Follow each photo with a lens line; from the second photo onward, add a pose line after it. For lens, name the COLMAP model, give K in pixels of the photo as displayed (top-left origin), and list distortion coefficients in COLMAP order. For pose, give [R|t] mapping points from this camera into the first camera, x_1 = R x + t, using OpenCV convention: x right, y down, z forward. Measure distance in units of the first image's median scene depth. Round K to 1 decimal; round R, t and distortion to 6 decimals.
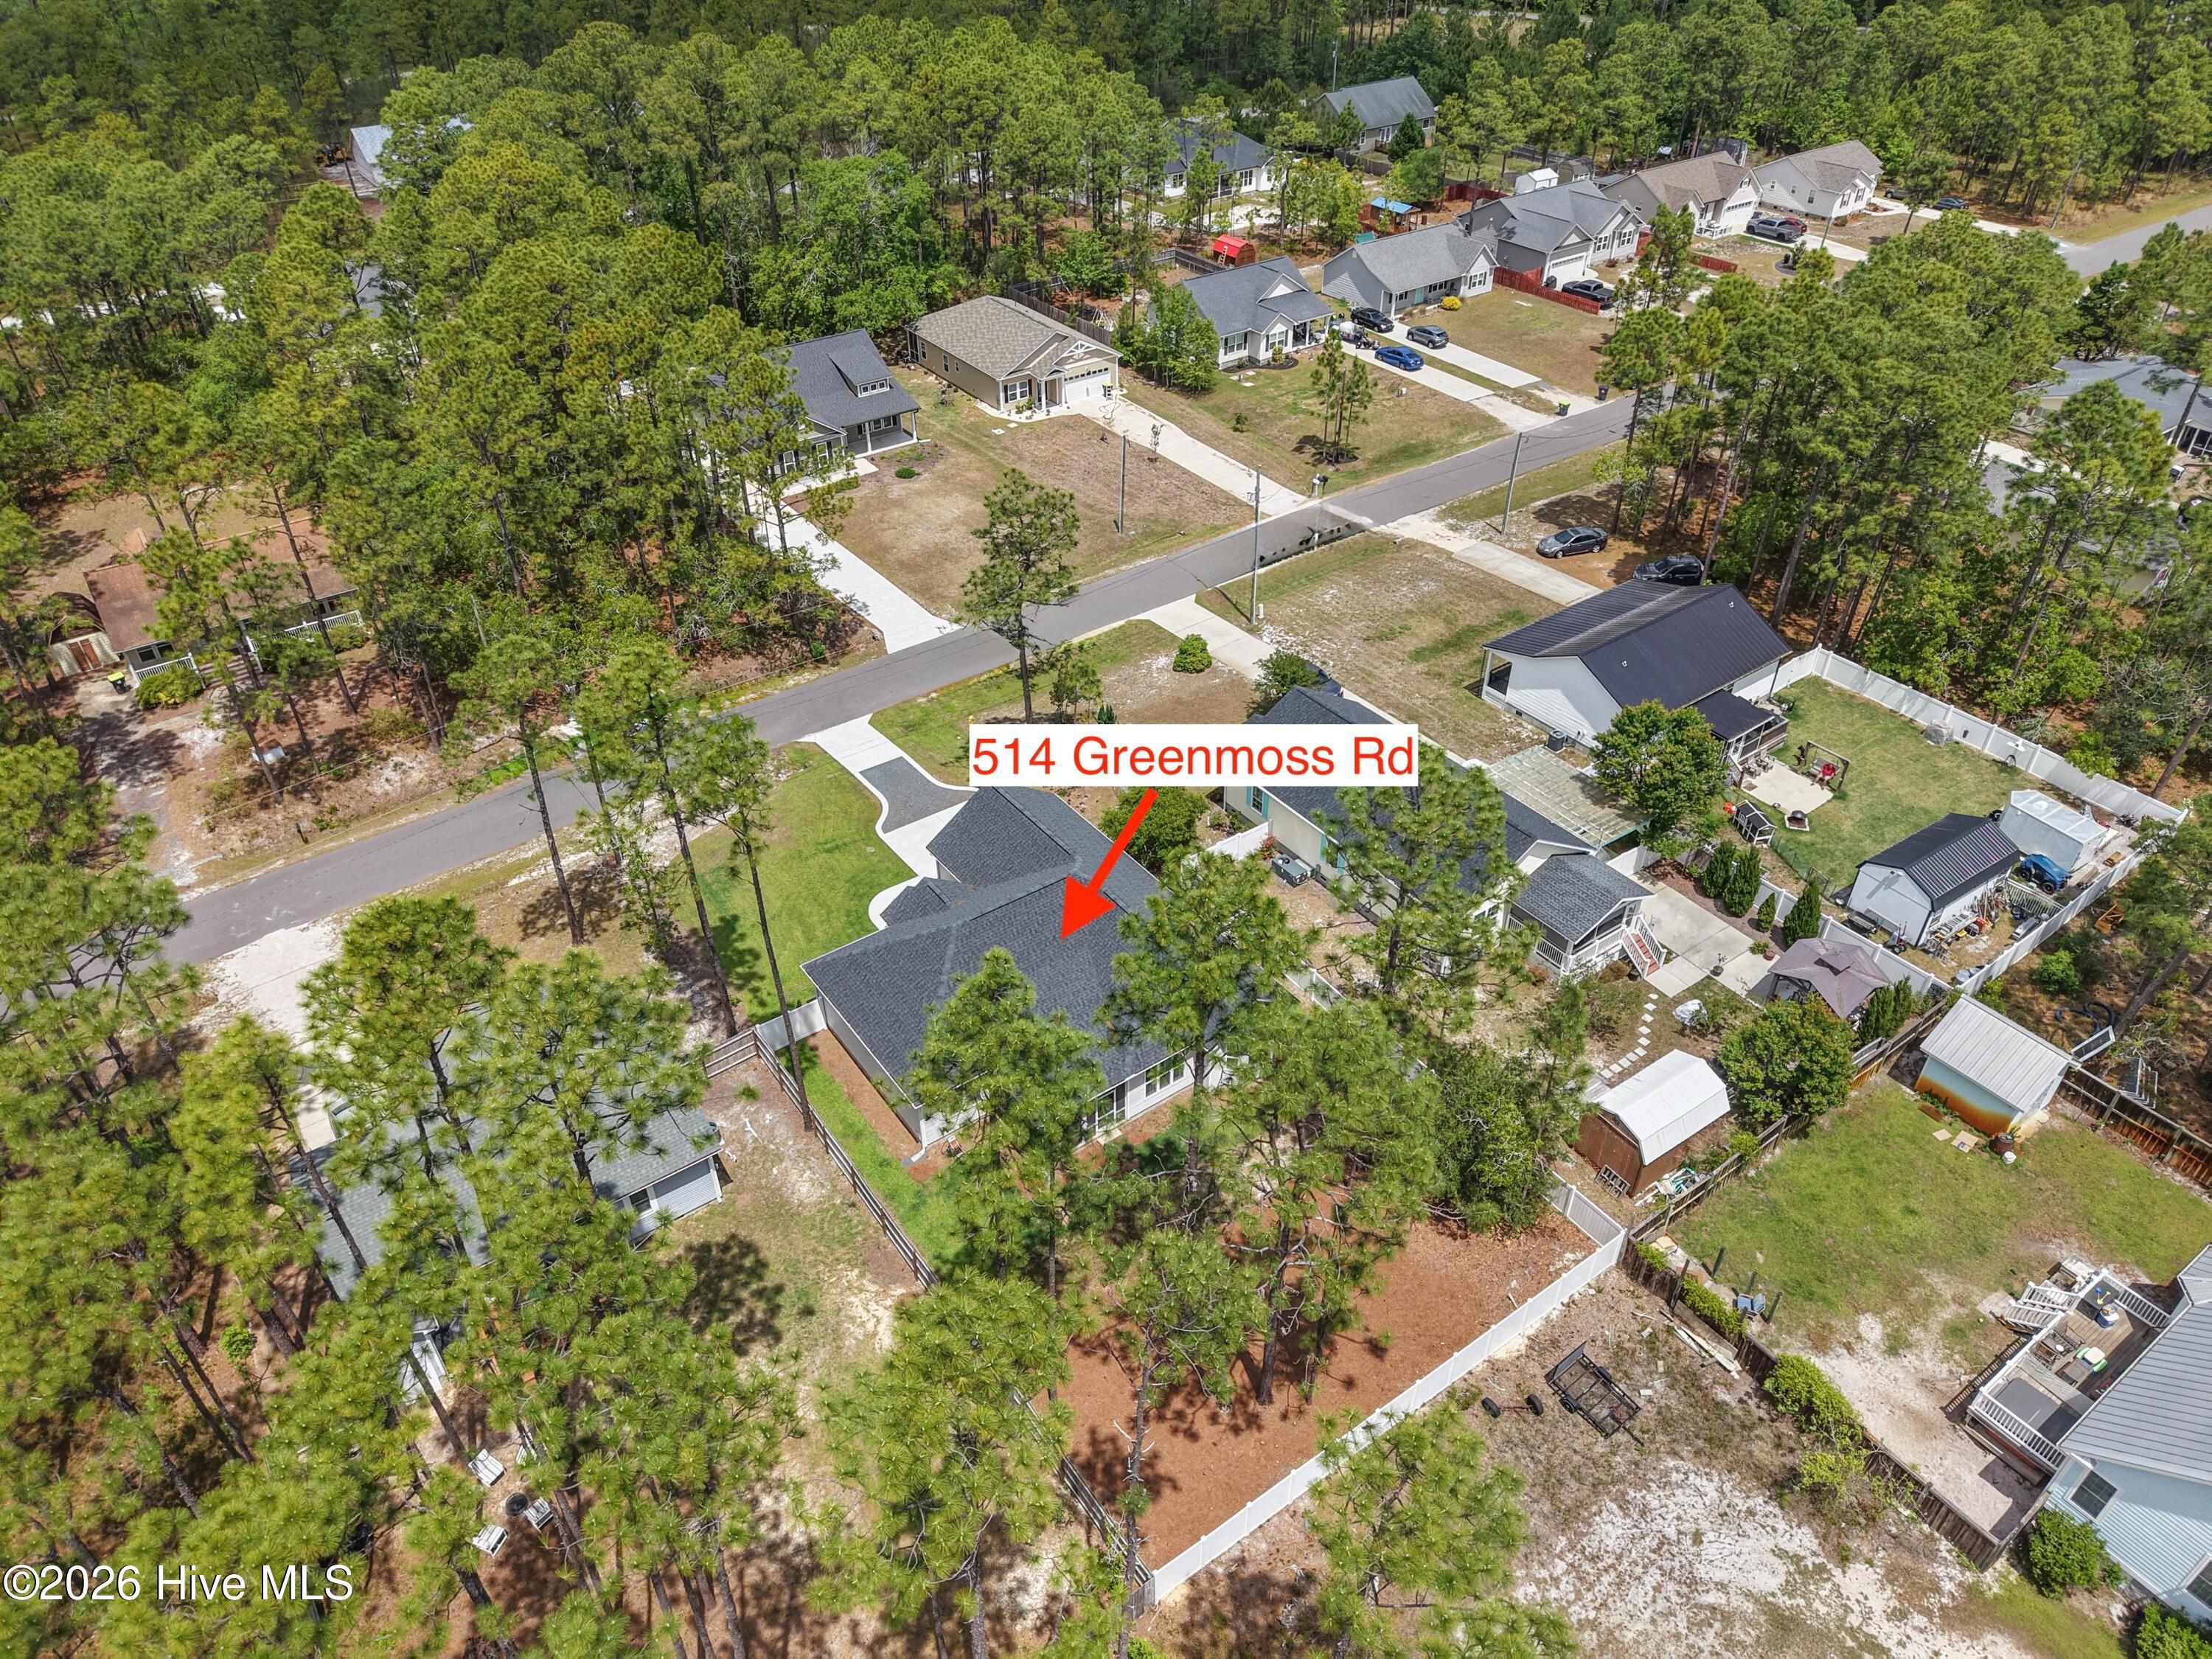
lens RADIAL K [[1485.4, 0, 1099.9], [0, 1485.4, 830.5], [0, 0, 1]] dist [0.008848, -0.005230]
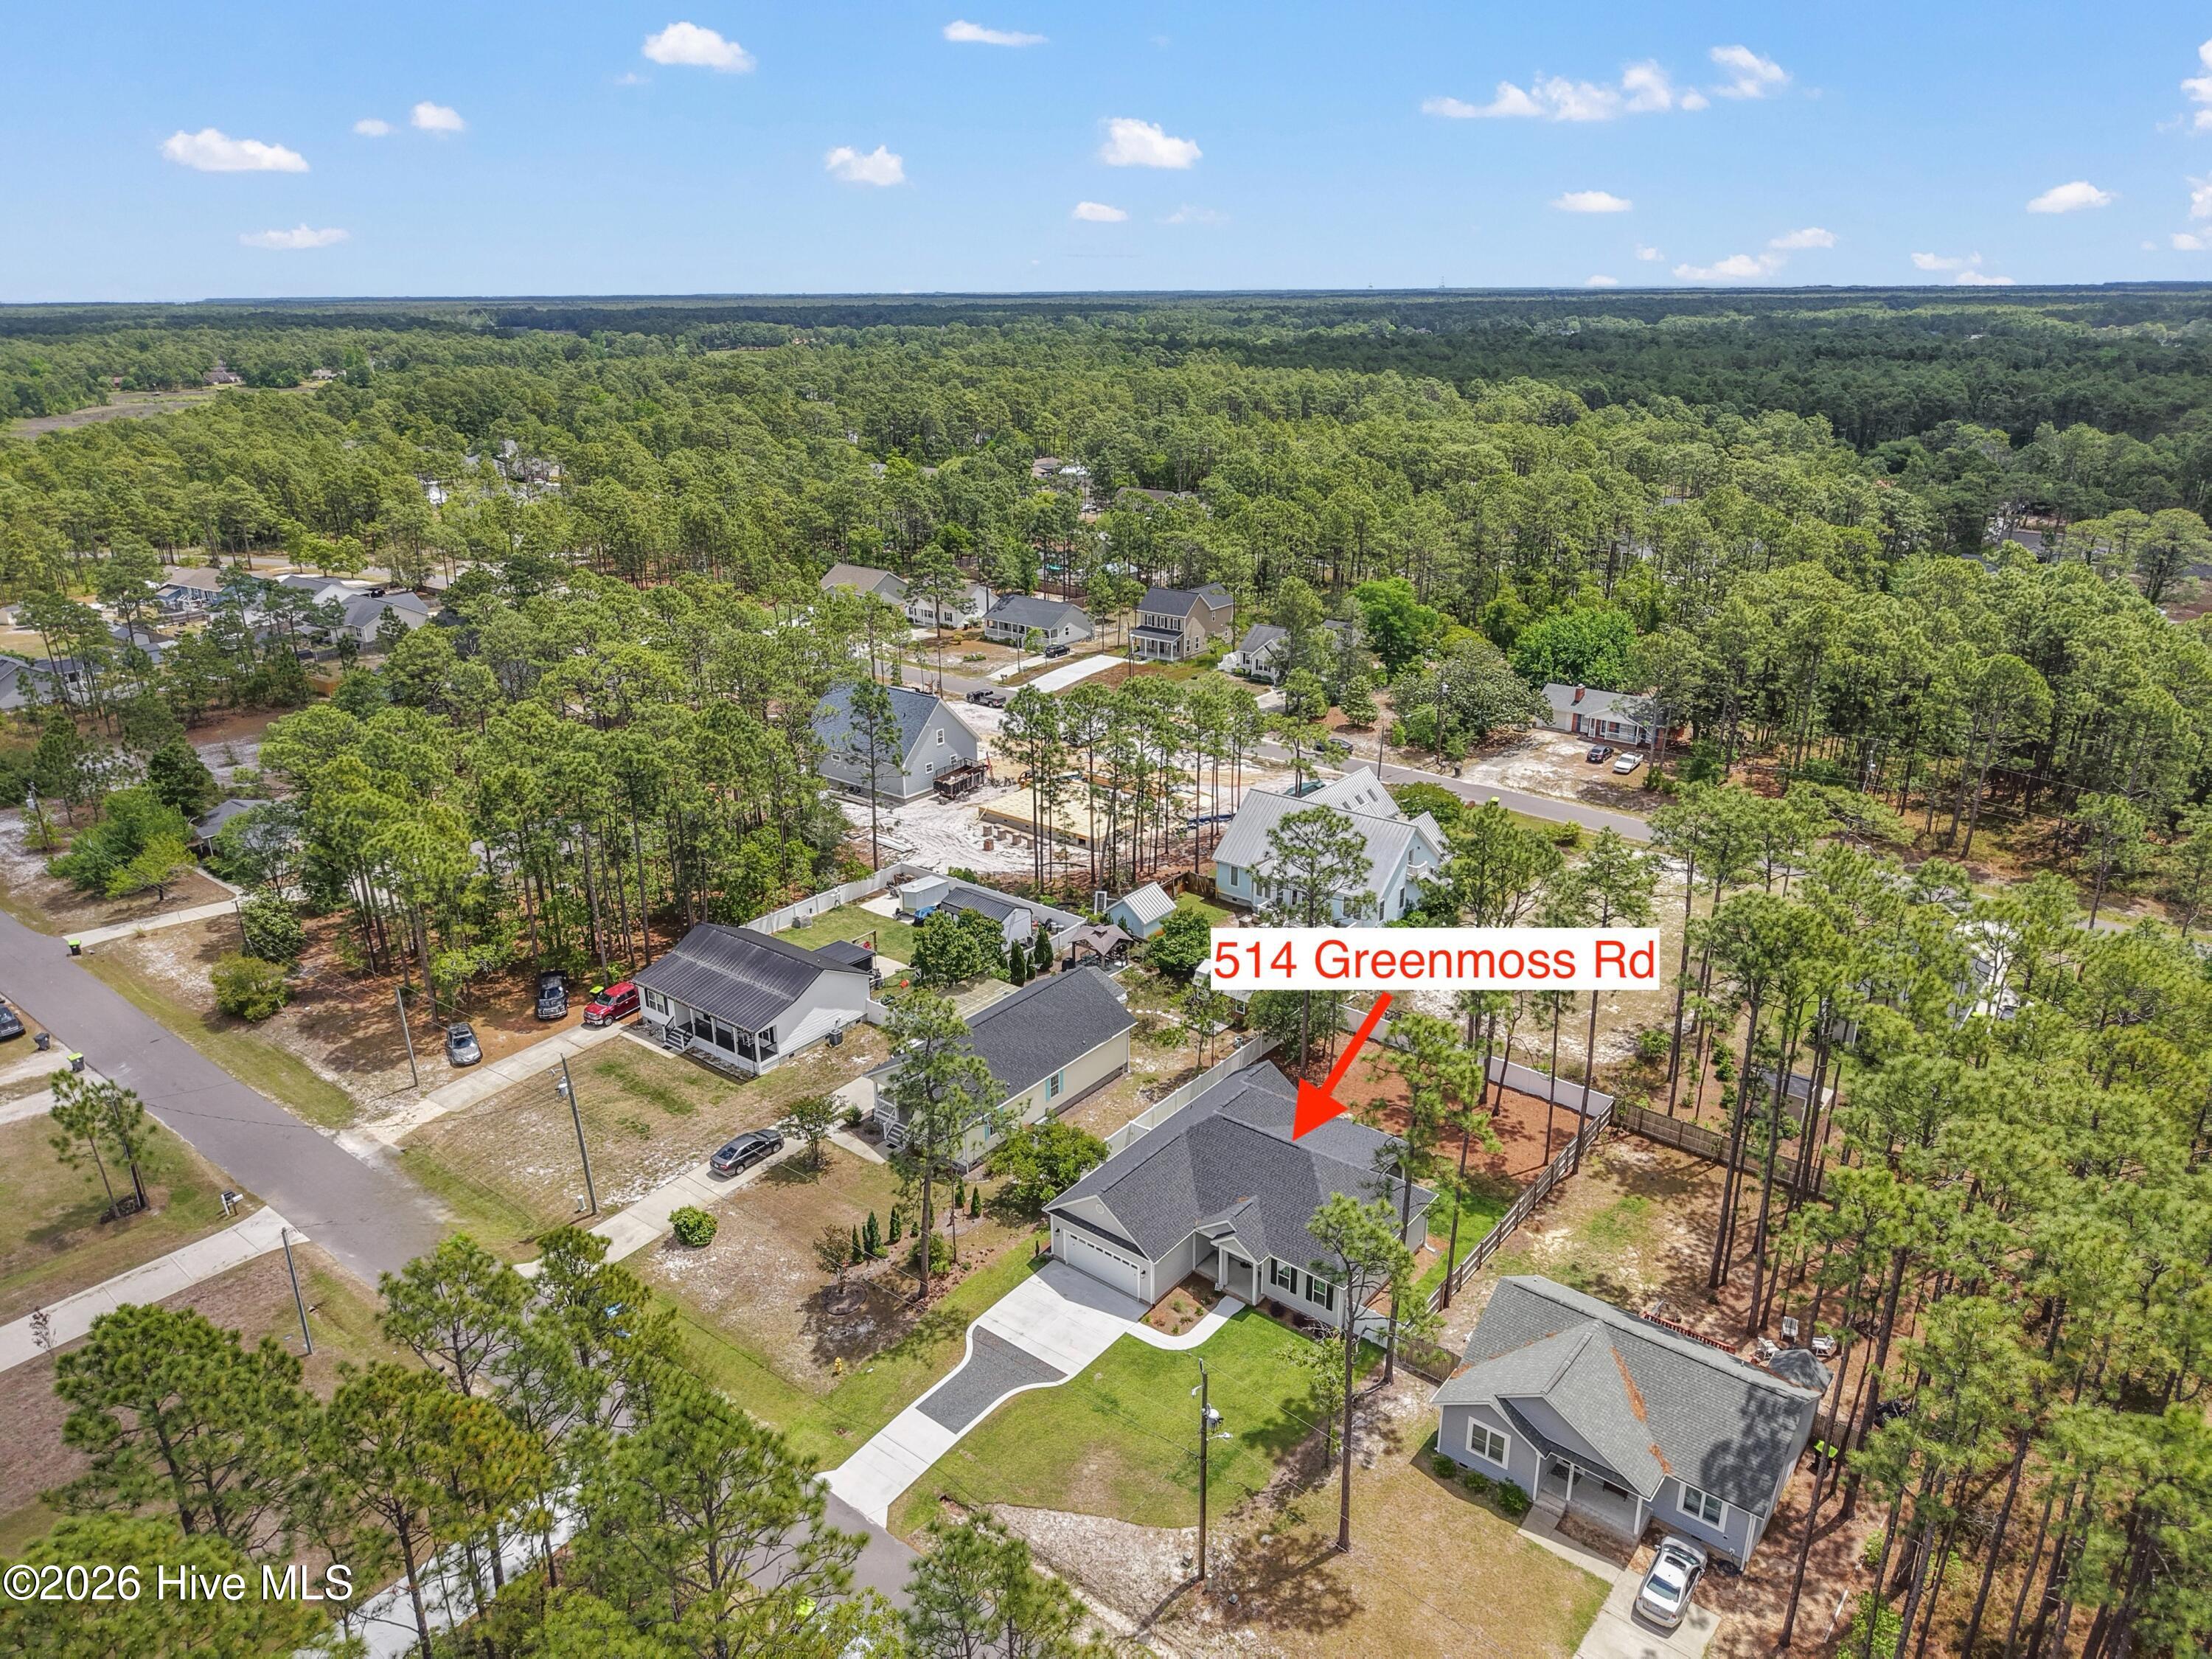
lens RADIAL K [[1470.9, 0, 1106.0], [0, 1470.9, 829.5], [0, 0, 1]] dist [0.013899, -0.002595]
pose [[-0.276132, -0.324862, 0.904553, -0.656762], [0.590093, 0.685574, 0.426355, -0.459691], [-0.758645, 0.651500, 0.002390, 0.566597]]
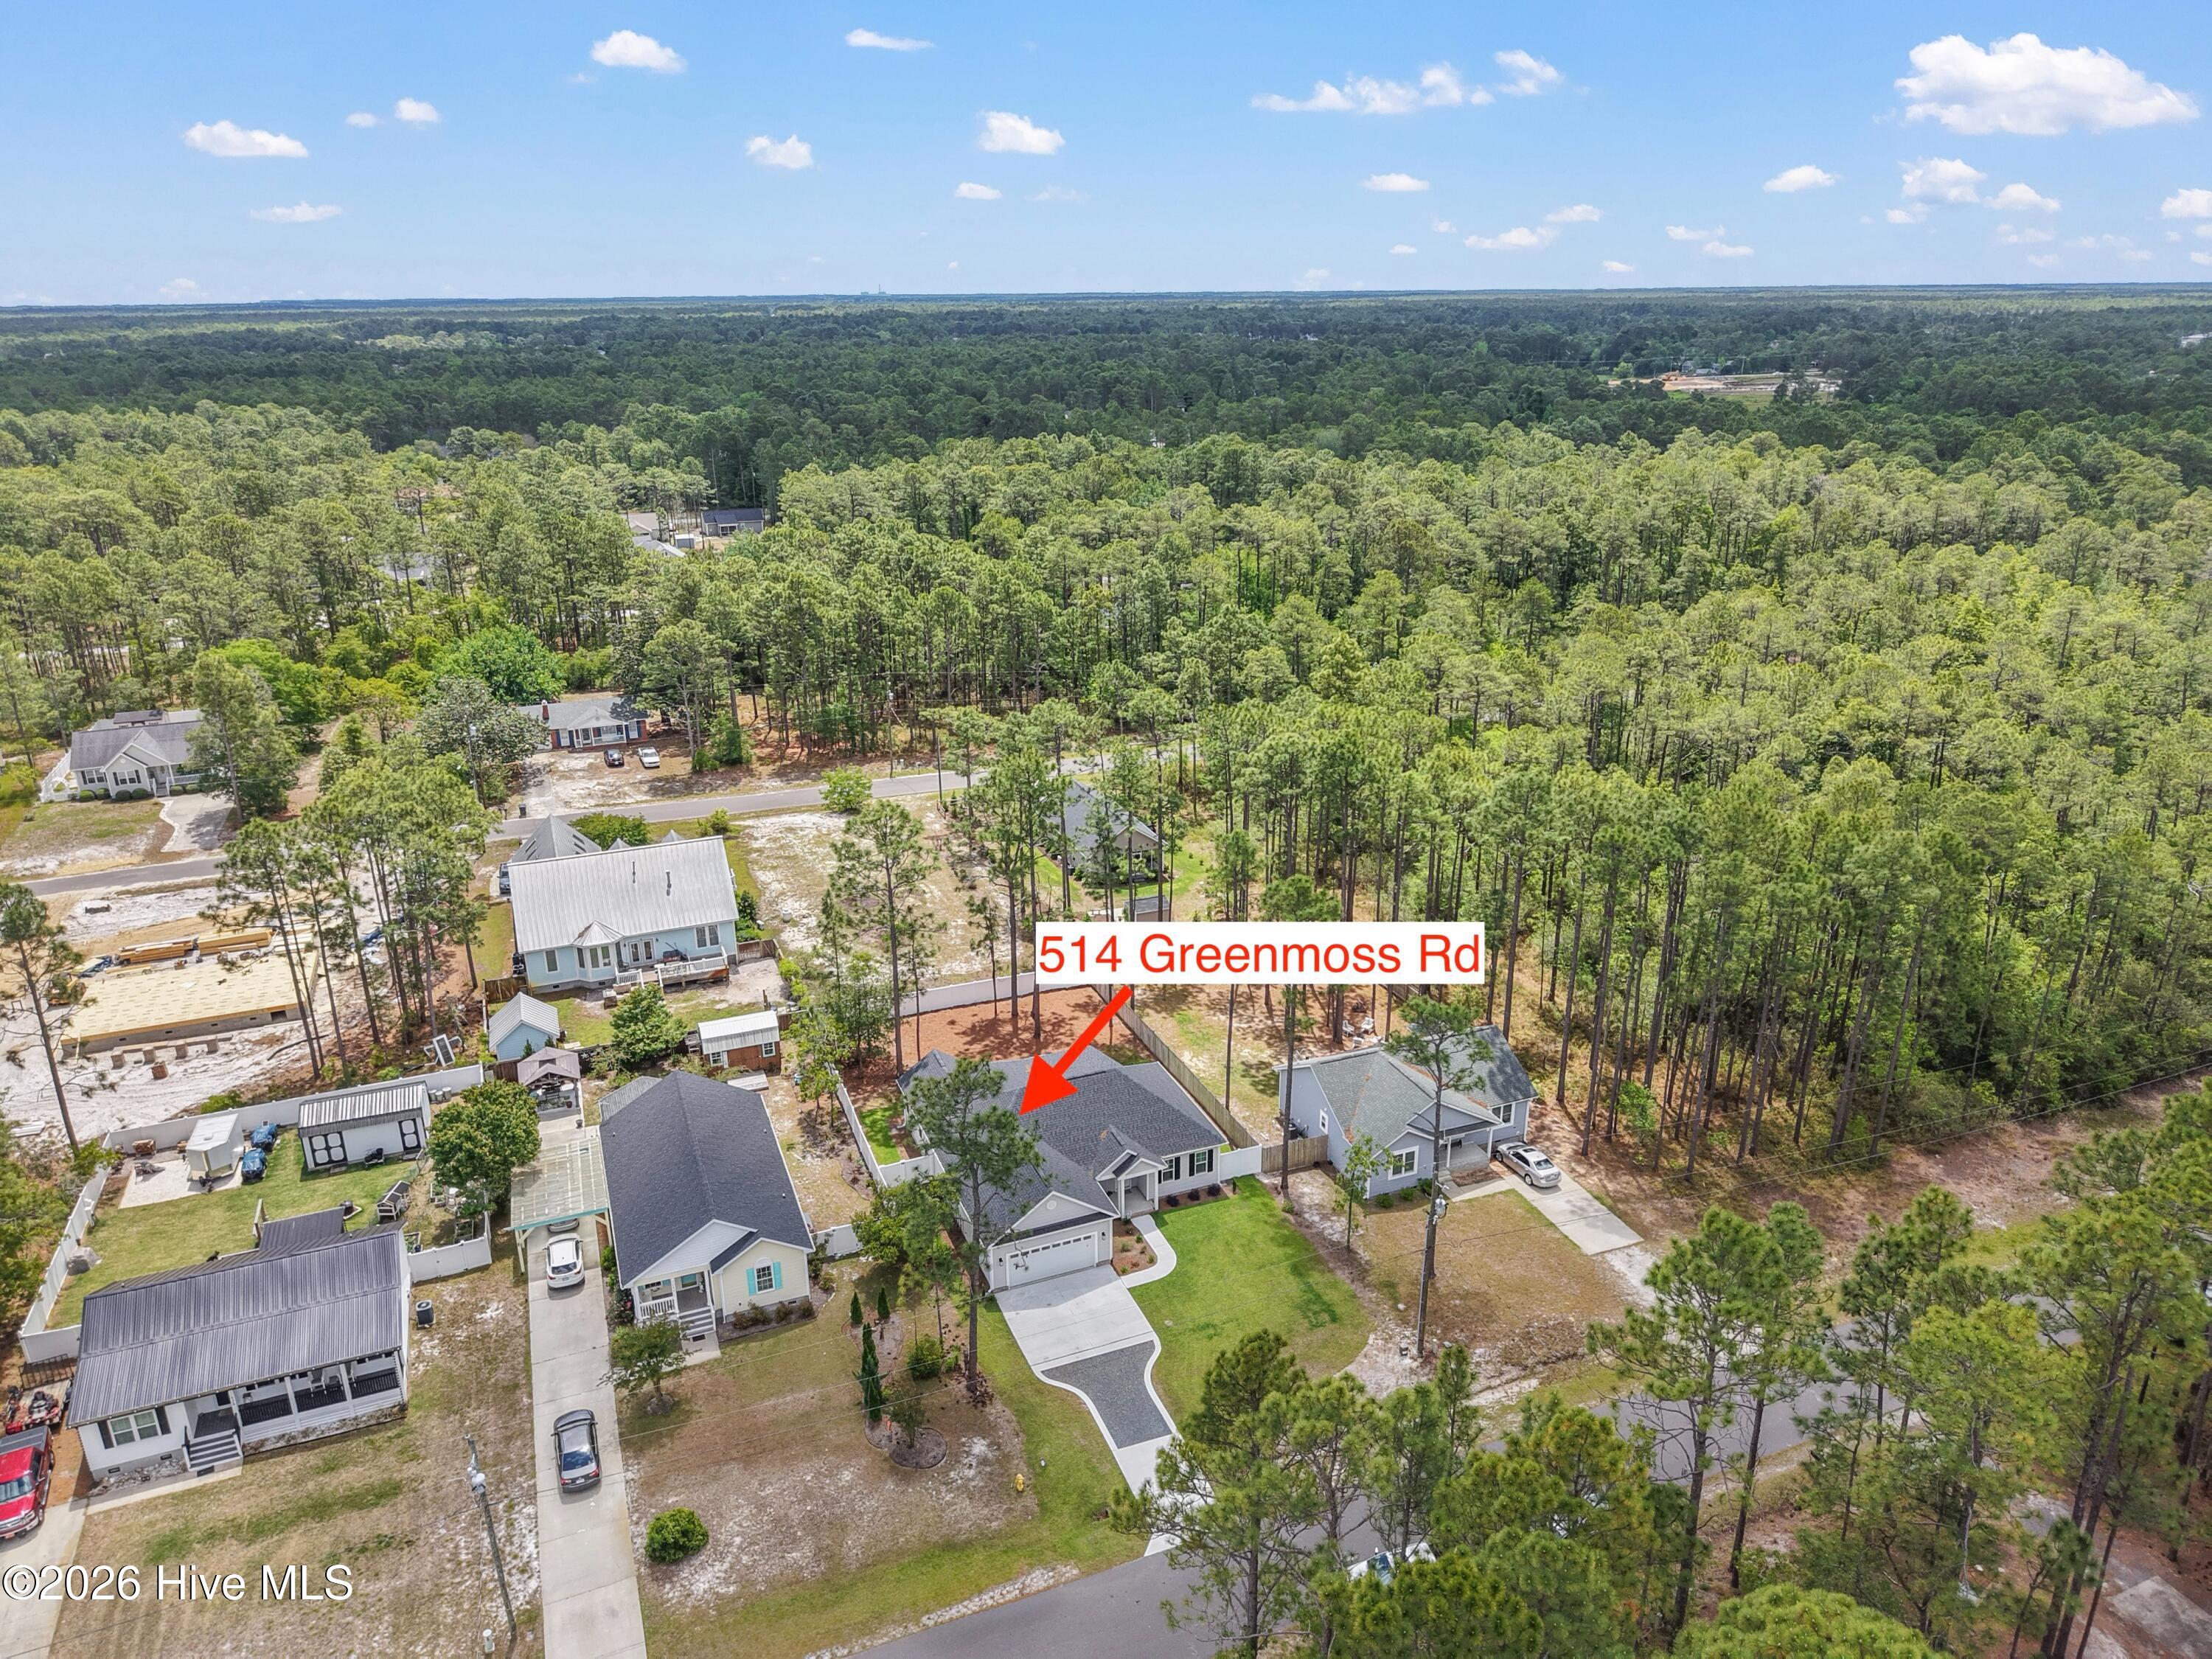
lens RADIAL K [[1485.4, 0, 1099.9], [0, 1485.4, 830.5], [0, 0, 1]] dist [0.008848, -0.005230]
pose [[-0.971762, -0.067469, 0.226114, -0.231833], [0.154414, 0.542761, 0.825570, -0.734729], [-0.178426, 0.837173, -0.517017, 0.919637]]
